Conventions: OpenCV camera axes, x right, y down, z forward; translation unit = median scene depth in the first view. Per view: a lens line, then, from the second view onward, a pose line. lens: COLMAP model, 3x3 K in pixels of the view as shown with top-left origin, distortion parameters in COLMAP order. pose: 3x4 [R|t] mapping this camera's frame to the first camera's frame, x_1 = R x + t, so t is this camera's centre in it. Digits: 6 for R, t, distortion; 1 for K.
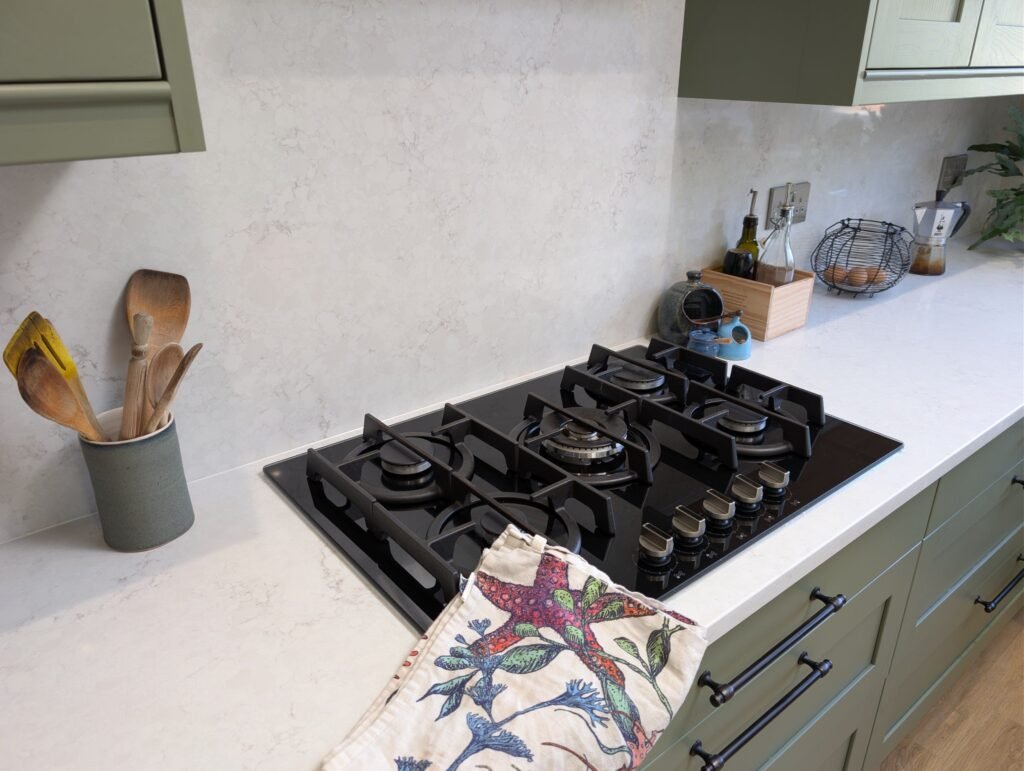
lens RADIAL K [[737.9, 0, 526.1], [0, 737.9, 389.6], [0, 0, 1]] dist [0.017513, -0.018579]
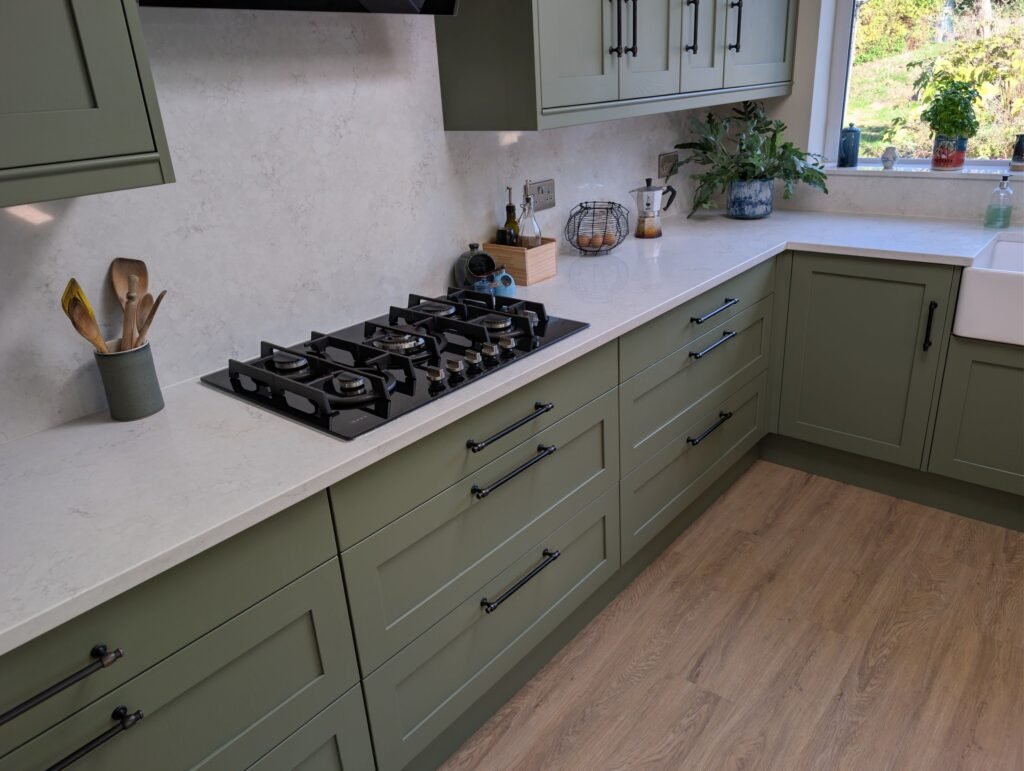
lens RADIAL K [[737.9, 0, 517.2], [0, 737.9, 375.9], [0, 0, 1]] dist [0.017513, -0.018579]
pose [[0.981484, -0.122288, 0.147430, 0.077109], [0.128605, 0.991110, -0.034071, 0.219174], [-0.141953, 0.052401, 0.988486, -0.621819]]
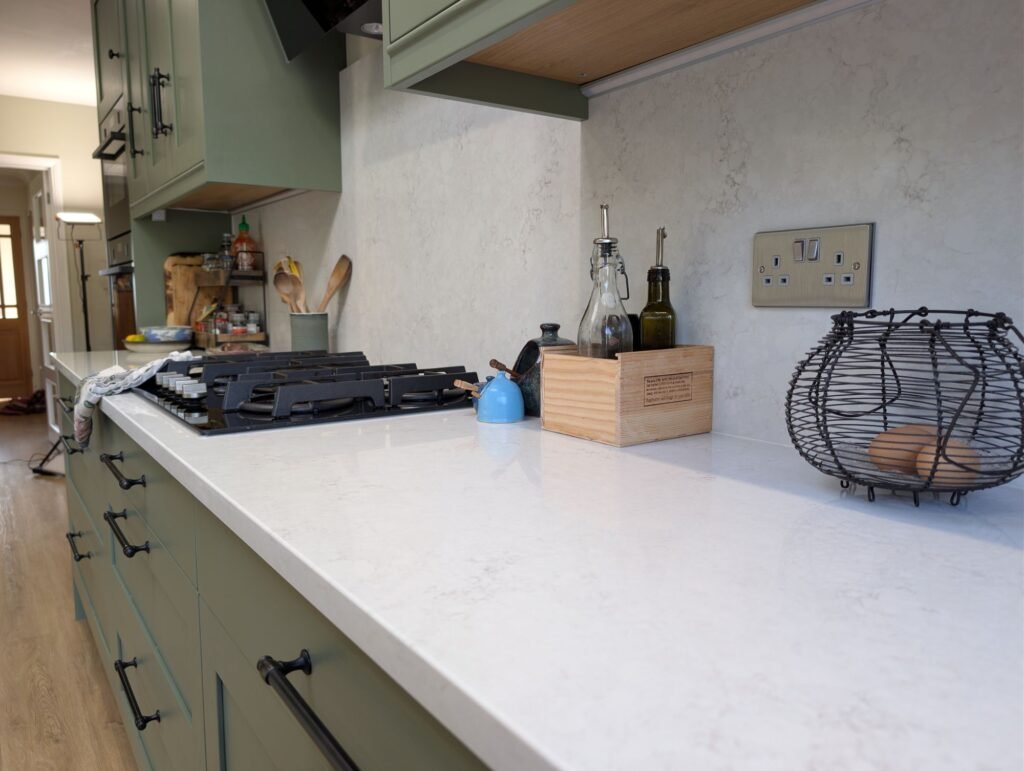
lens RADIAL K [[737.9, 0, 513.4], [0, 737.9, 392.7], [0, 0, 1]] dist [0.017513, -0.018579]
pose [[-0.072554, 0.127298, -0.989207, 1.318737], [-0.404641, 0.902769, 0.145853, -0.245560], [0.911593, 0.410856, -0.013989, 1.282987]]
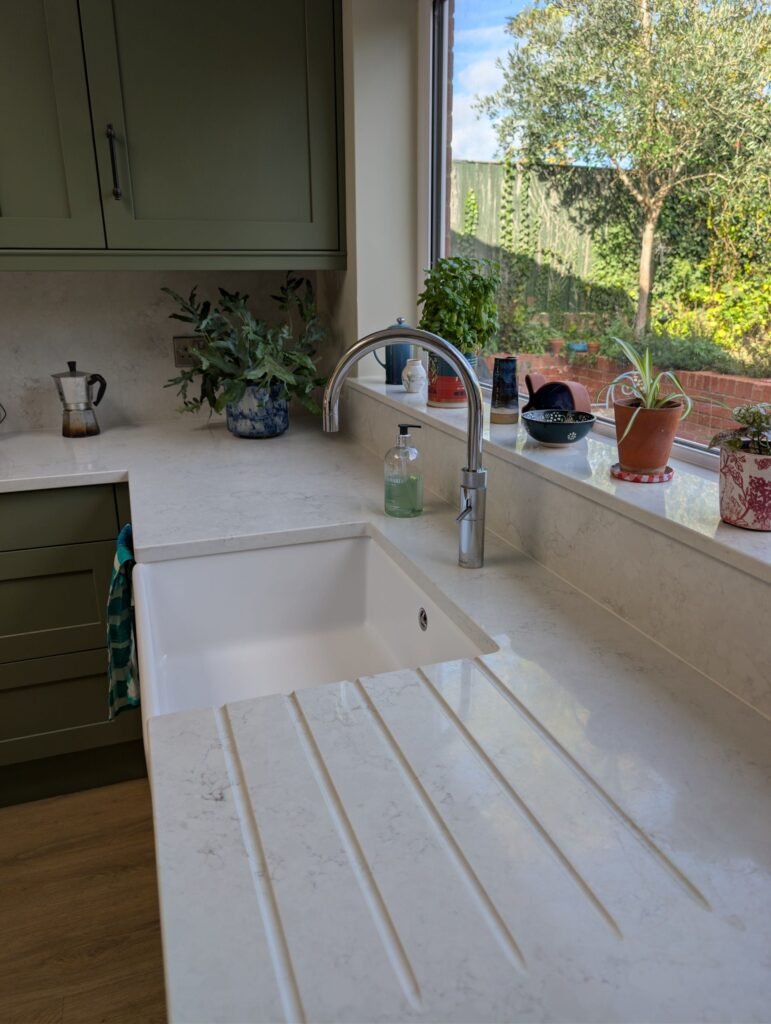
lens RADIAL K [[737.9, 0, 381.5], [0, 737.9, 515.0], [0, 0, 1]] dist [0.017513, -0.018579]
pose [[0.936964, 0.098221, -0.335337, 2.328284], [-0.134709, 0.987033, -0.087285, -0.005161], [0.322416, 0.126956, 0.938046, 0.214629]]
